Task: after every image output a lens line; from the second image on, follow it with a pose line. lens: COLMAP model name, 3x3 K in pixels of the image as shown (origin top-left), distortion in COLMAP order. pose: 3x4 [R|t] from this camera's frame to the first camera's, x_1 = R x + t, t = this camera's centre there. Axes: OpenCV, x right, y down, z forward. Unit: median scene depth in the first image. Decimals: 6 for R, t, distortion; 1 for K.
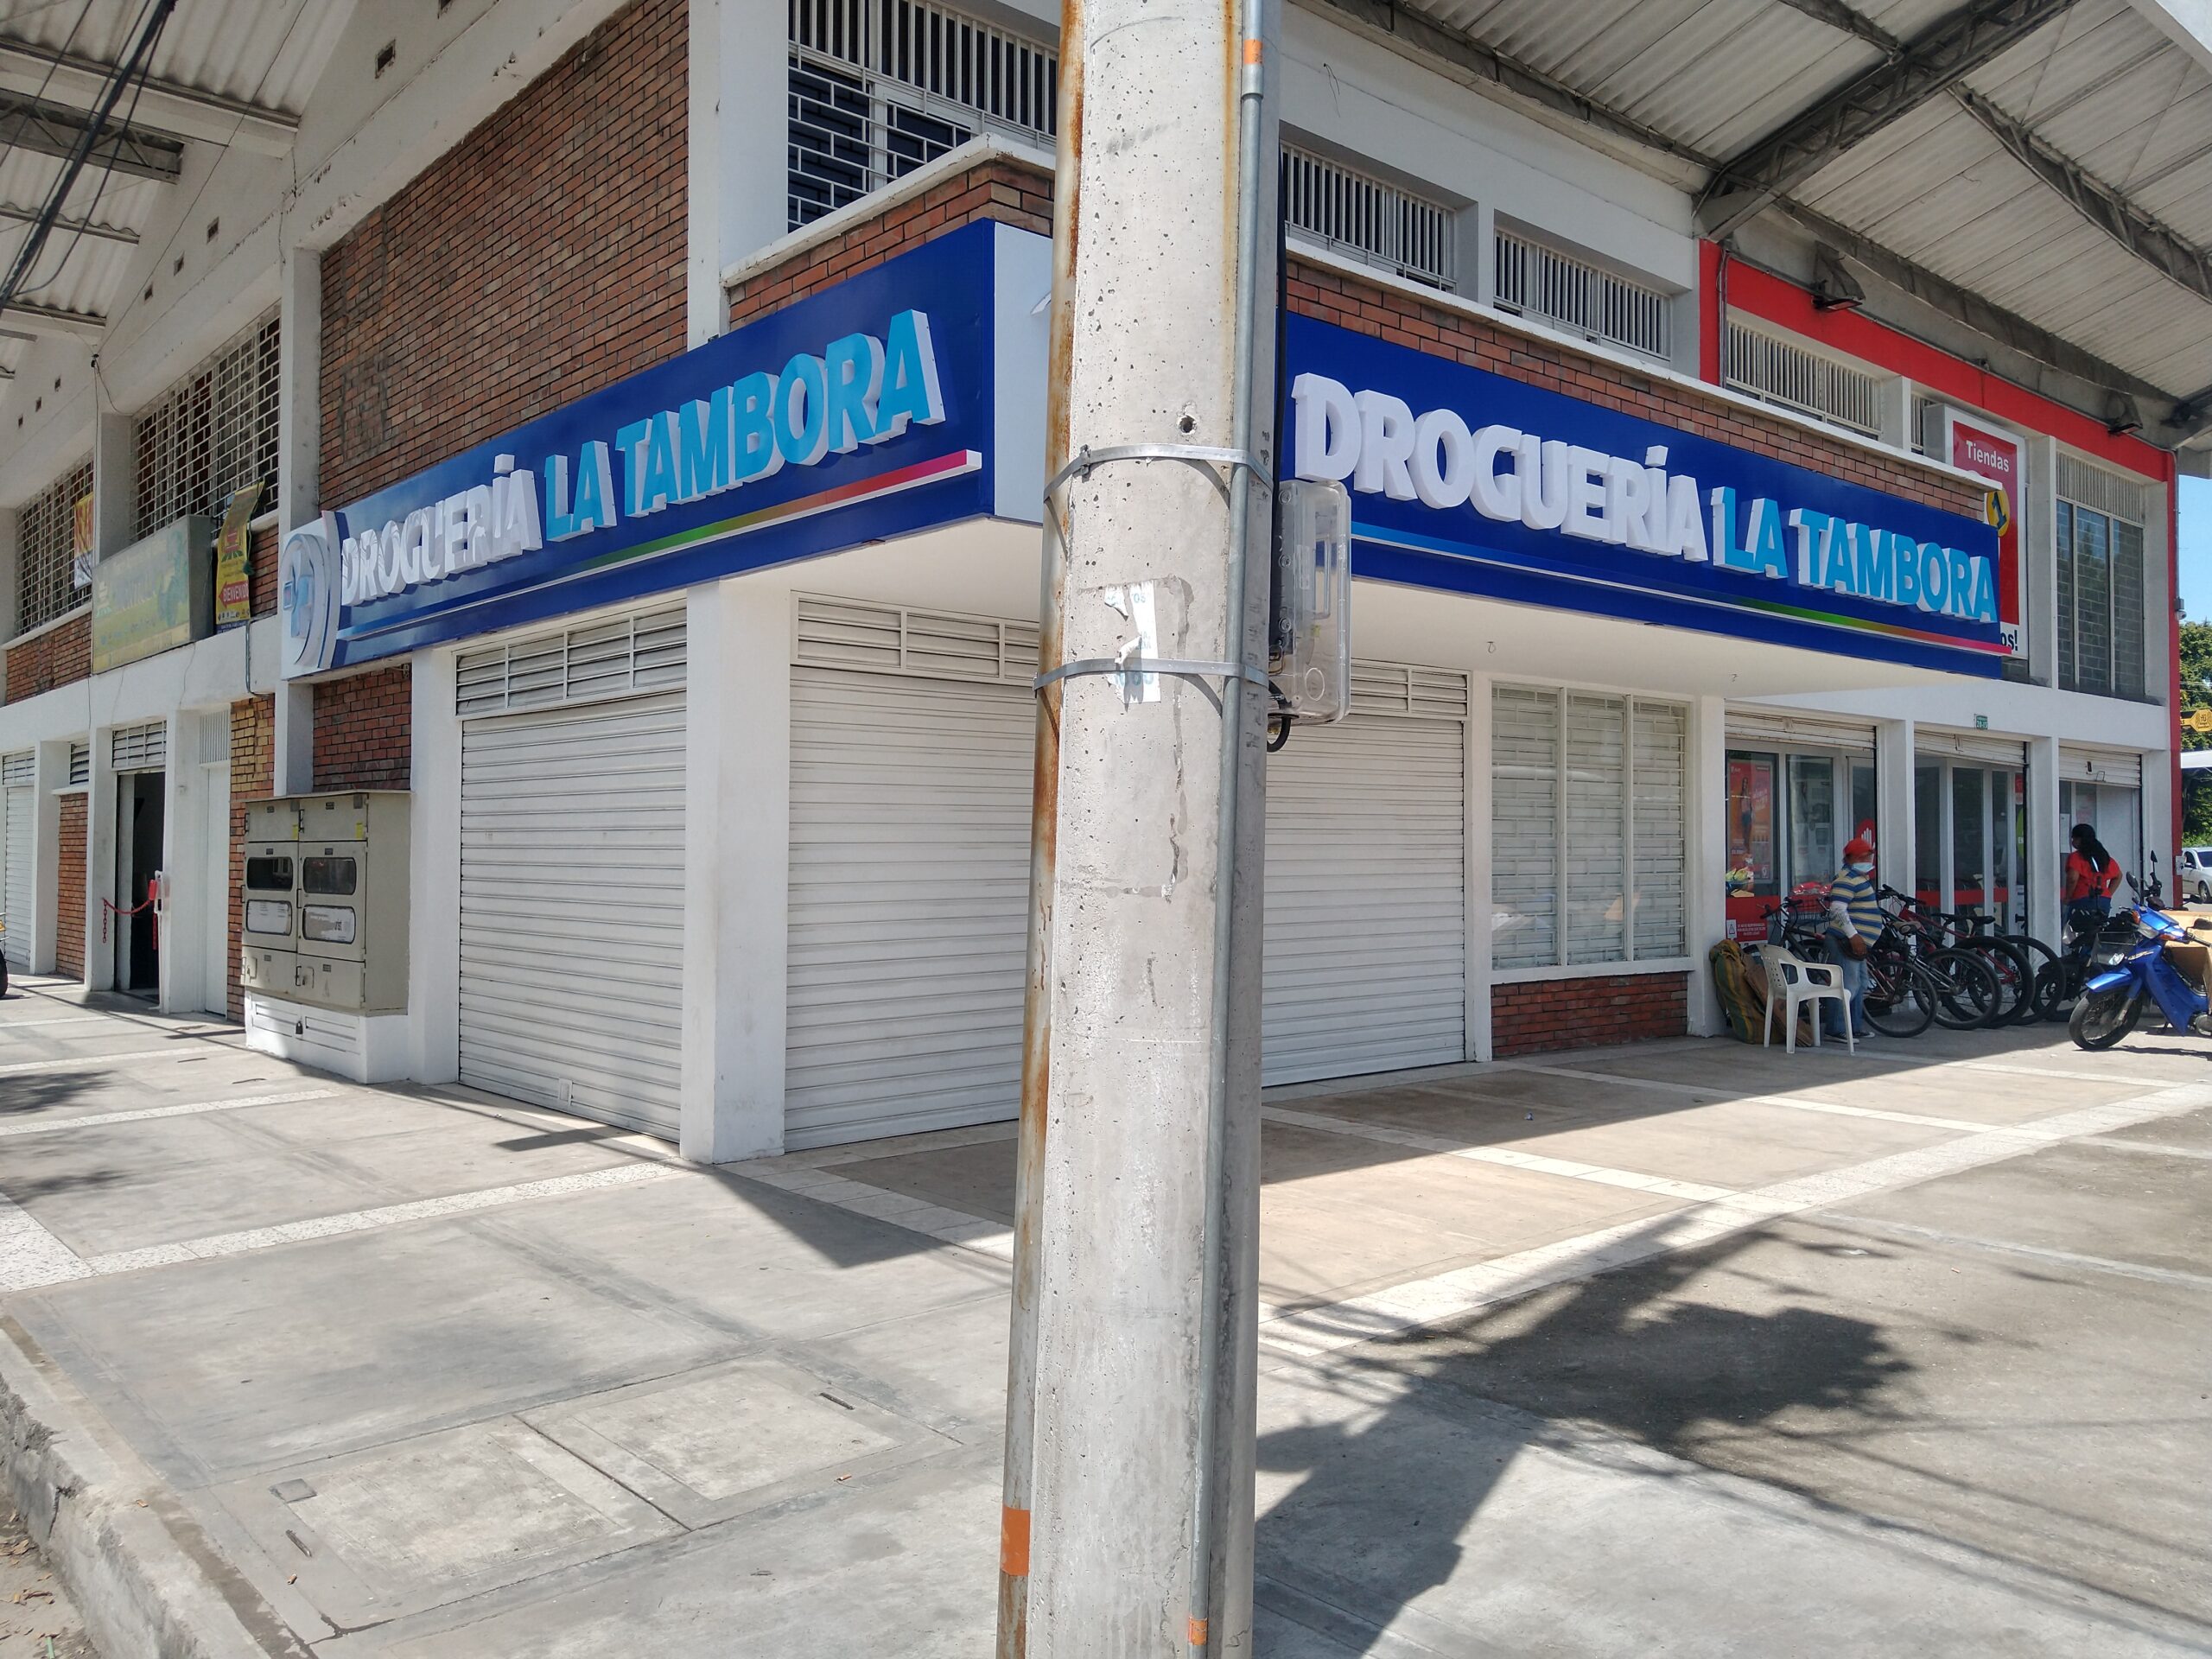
lens RADIAL K [[1682.6, 0, 1098.5], [0, 1682.6, 802.4], [0, 0, 1]] dist [0.035556, -0.035120]
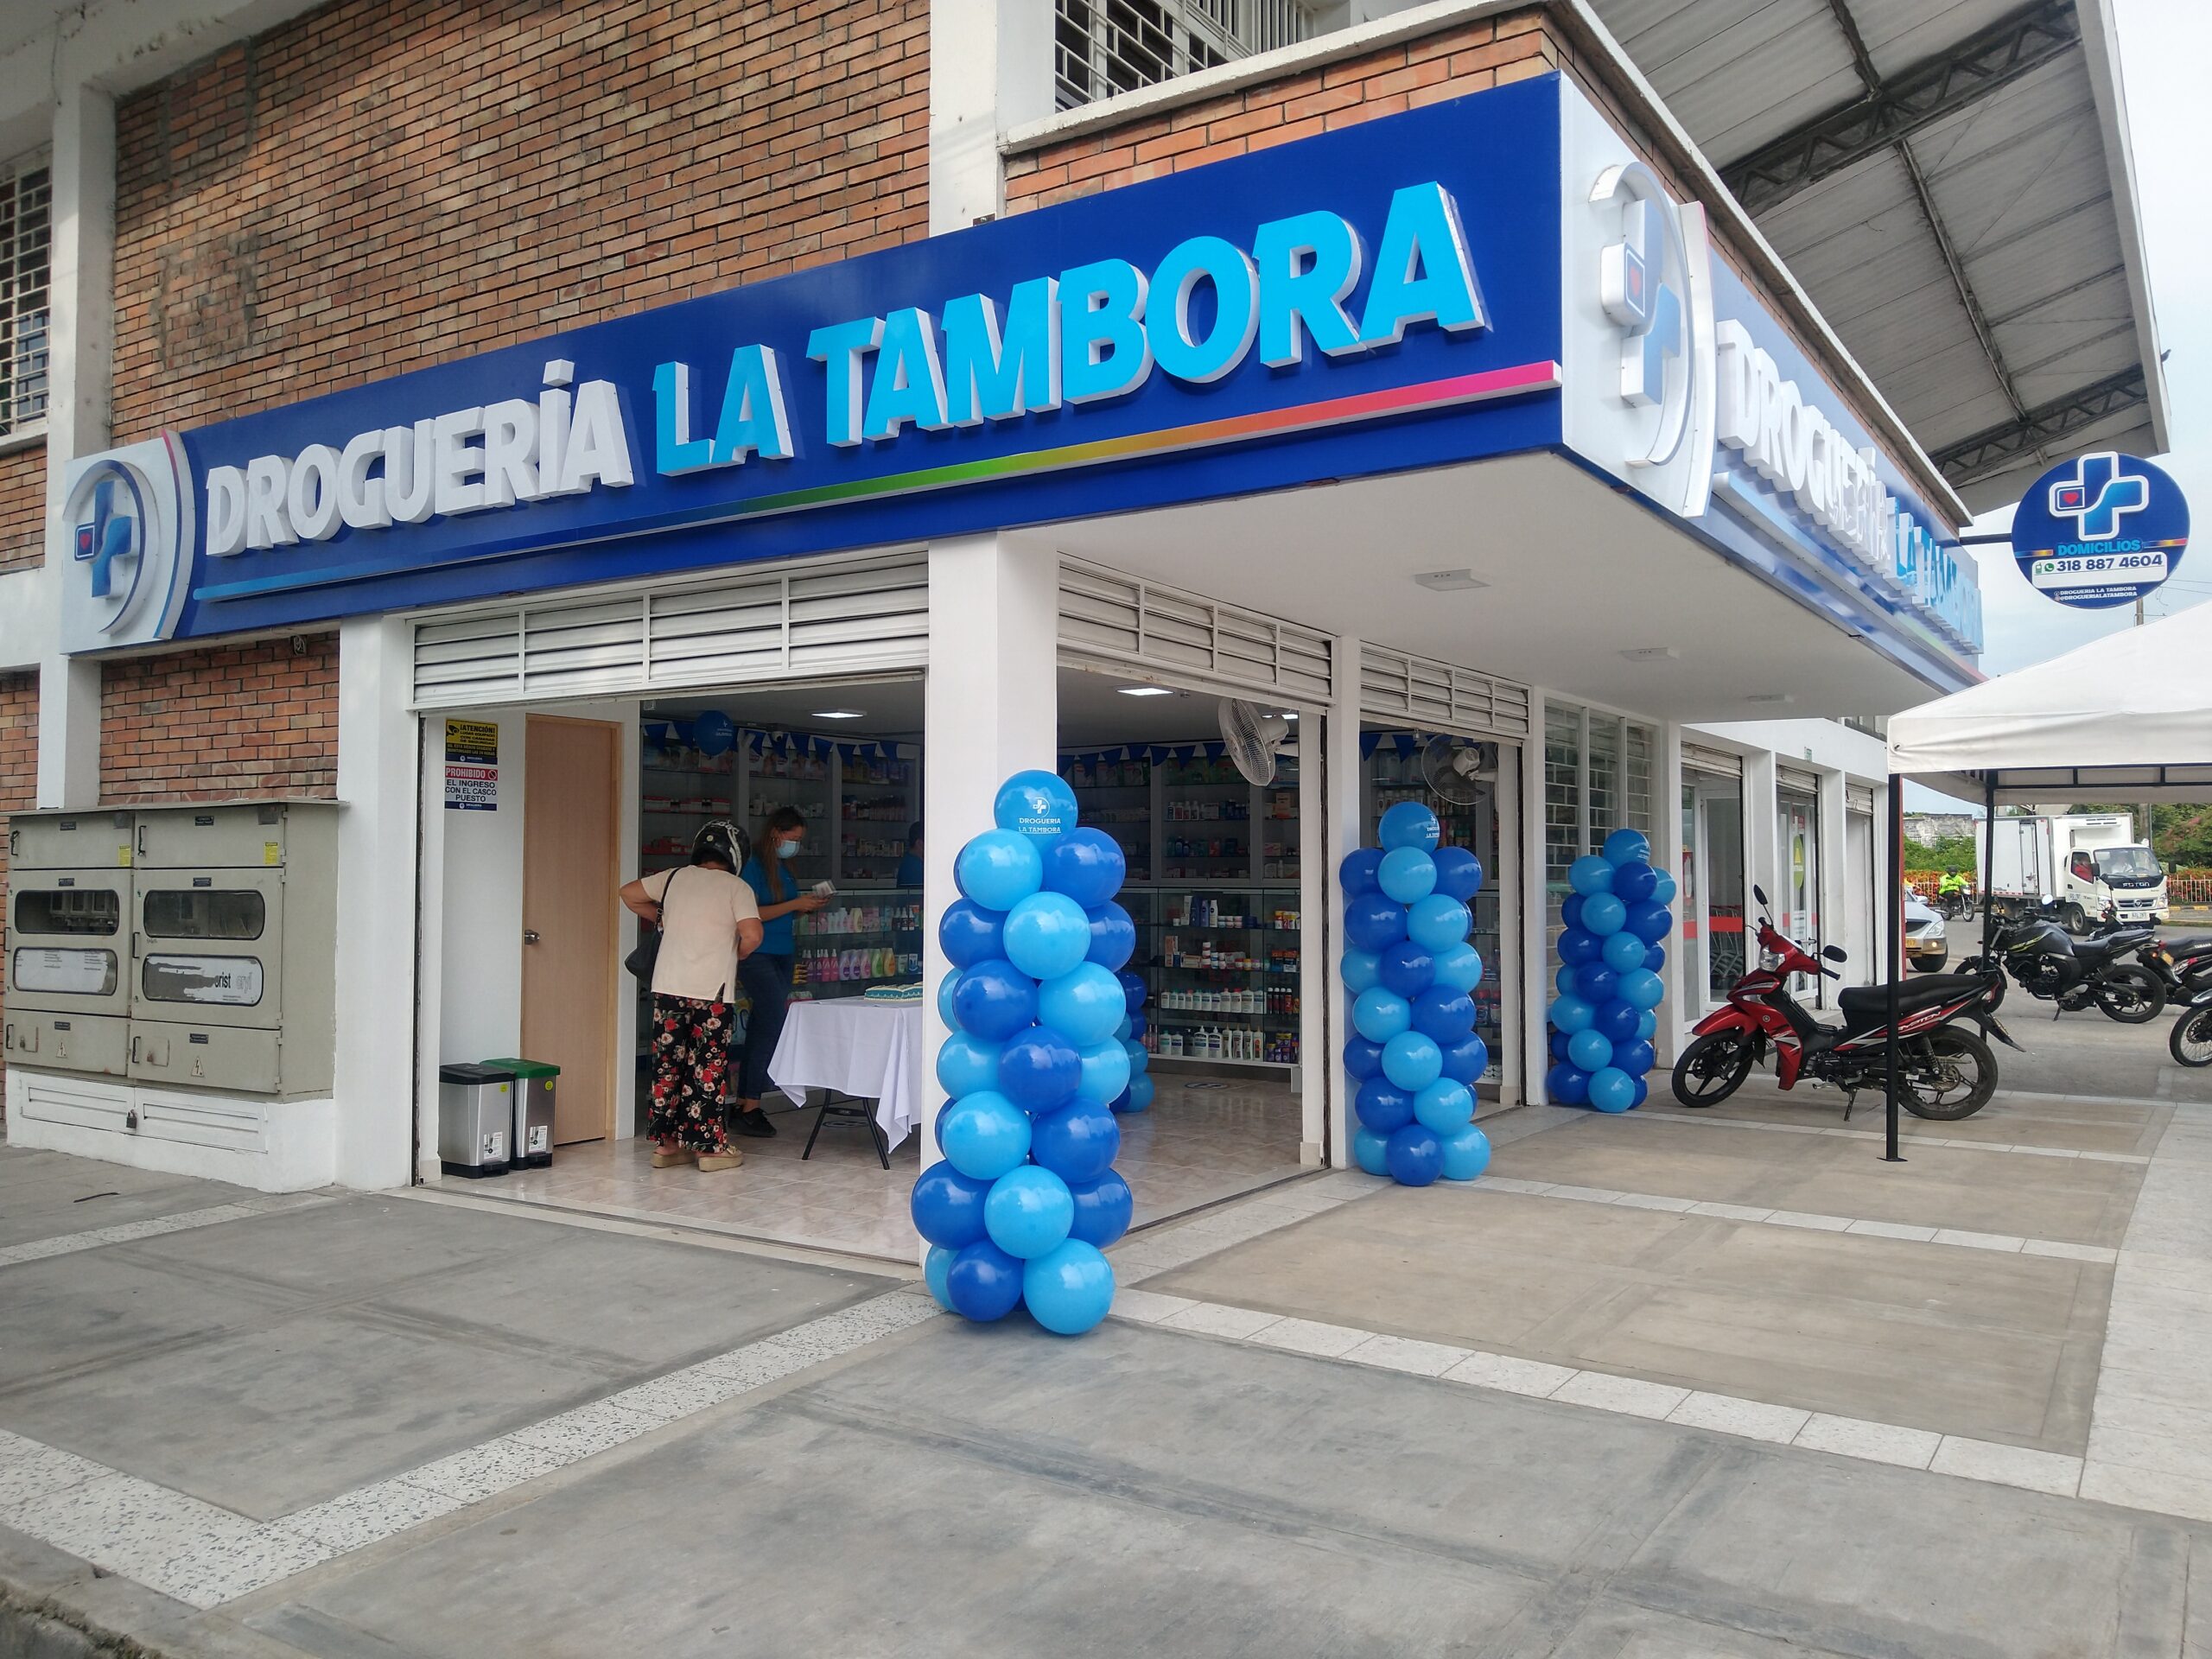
lens RADIAL K [[1682.6, 0, 1098.5], [0, 1682.6, 802.4], [0, 0, 1]] dist [0.035556, -0.035120]
pose [[0.963571, 0.010698, 0.267239, -0.287515], [-0.006139, 0.999821, -0.017889, 0.005234], [-0.267382, 0.015597, 0.963464, 0.183102]]
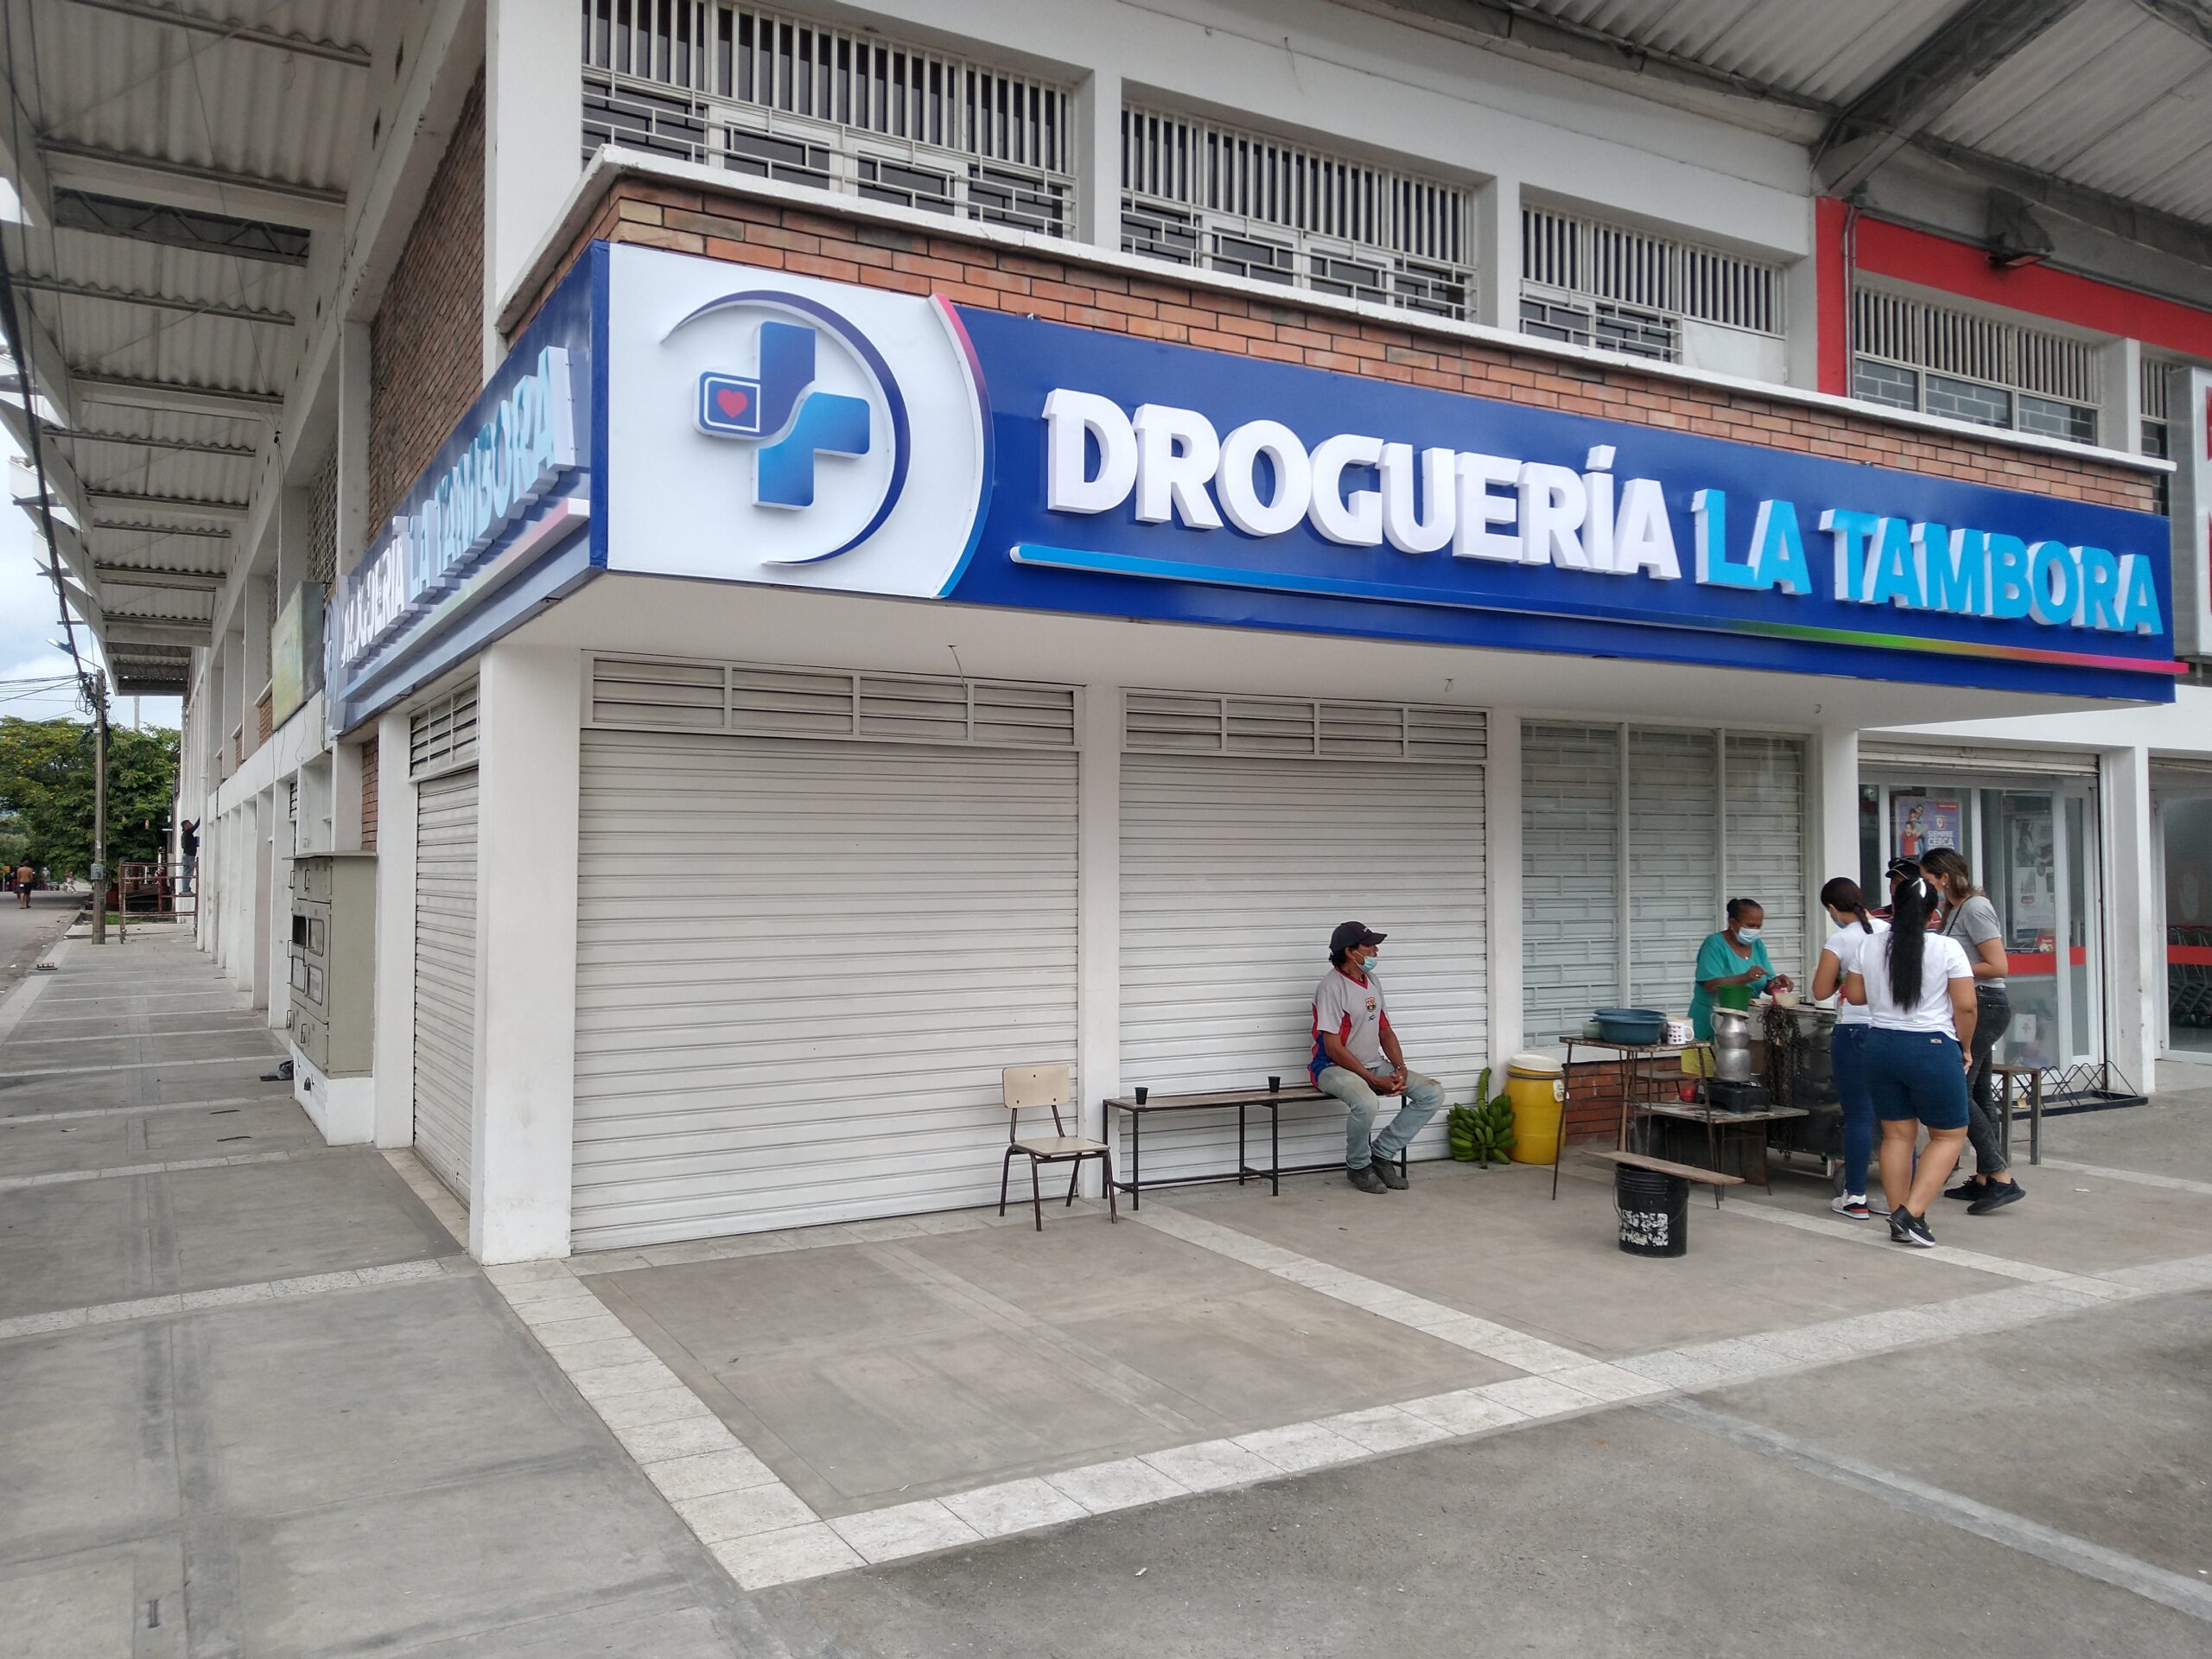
lens RADIAL K [[1682.6, 0, 1098.5], [0, 1682.6, 802.4], [0, 0, 1]] dist [0.035556, -0.035120]
pose [[0.977988, -0.009748, -0.208435, 0.225653], [0.007205, 0.999890, -0.012957, -0.020904], [0.208538, 0.011170, 0.977950, 0.109566]]
